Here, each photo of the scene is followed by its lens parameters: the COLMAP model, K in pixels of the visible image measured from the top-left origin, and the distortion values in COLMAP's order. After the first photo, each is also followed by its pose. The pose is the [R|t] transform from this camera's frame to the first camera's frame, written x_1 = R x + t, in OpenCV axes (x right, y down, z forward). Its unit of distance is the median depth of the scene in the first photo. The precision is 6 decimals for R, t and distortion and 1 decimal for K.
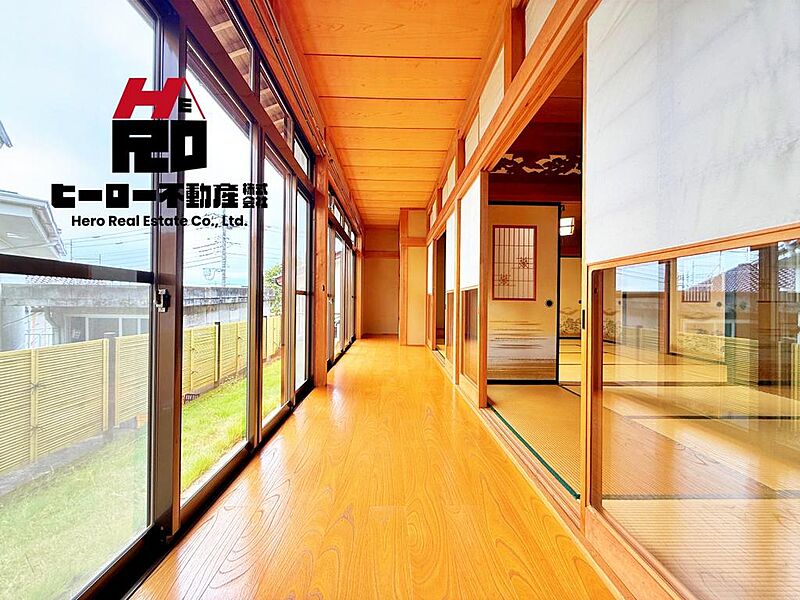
lens RADIAL K [[319.0, 0, 398.4], [0, 319.0, 302.7], [0, 0, 1]] dist [-0.001122, 0.000686]
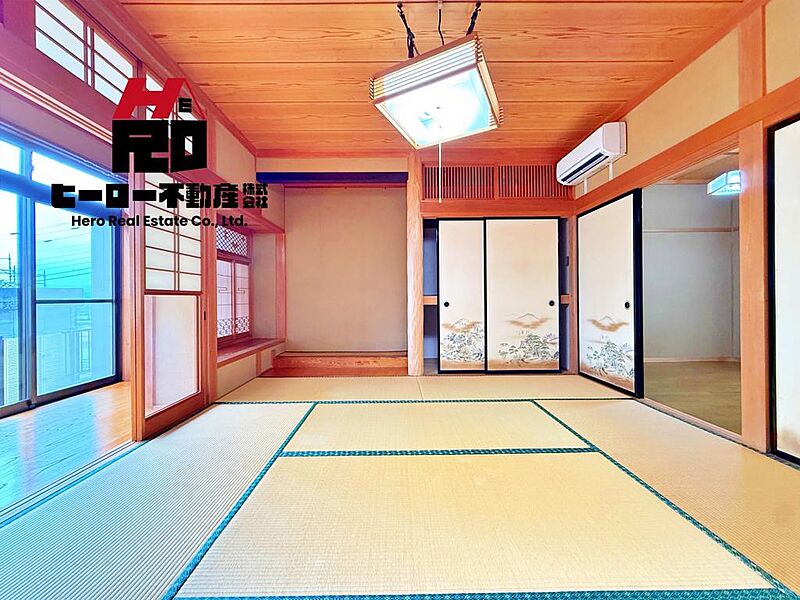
lens RADIAL K [[319.0, 0, 398.5], [0, 319.0, 299.9], [0, 0, 1]] dist [-0.001122, 0.000686]
pose [[0.999816, -0.012096, -0.014869, 0.714380], [0.012073, 0.999926, -0.001644, -0.020334], [0.014888, 0.001464, 0.999888, 1.038441]]
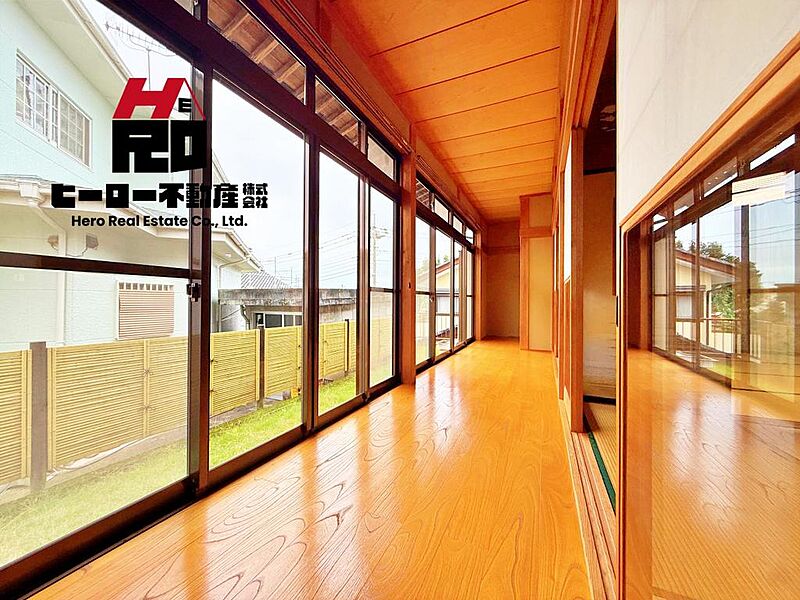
lens RADIAL K [[319.0, 0, 398.9], [0, 319.0, 302.5], [0, 0, 1]] dist [-0.001122, 0.000686]
pose [[0.901140, -0.003129, -0.433518, 0.160212], [0.000518, 0.999981, -0.006141, 0.013751], [0.433529, 0.005309, 0.901124, 0.082066]]
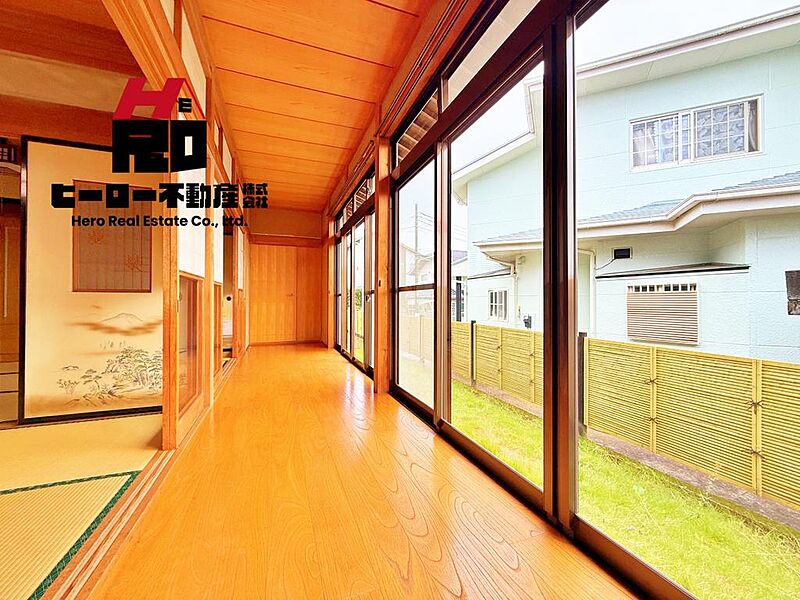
lens RADIAL K [[319.0, 0, 399.1], [0, 319.0, 299.5], [0, 0, 1]] dist [-0.001122, 0.000686]
pose [[-0.944432, -0.012624, -0.328464, -0.010777], [-0.009897, 0.999901, -0.009975, 0.004809], [0.328558, -0.006170, -0.944464, 1.884902]]
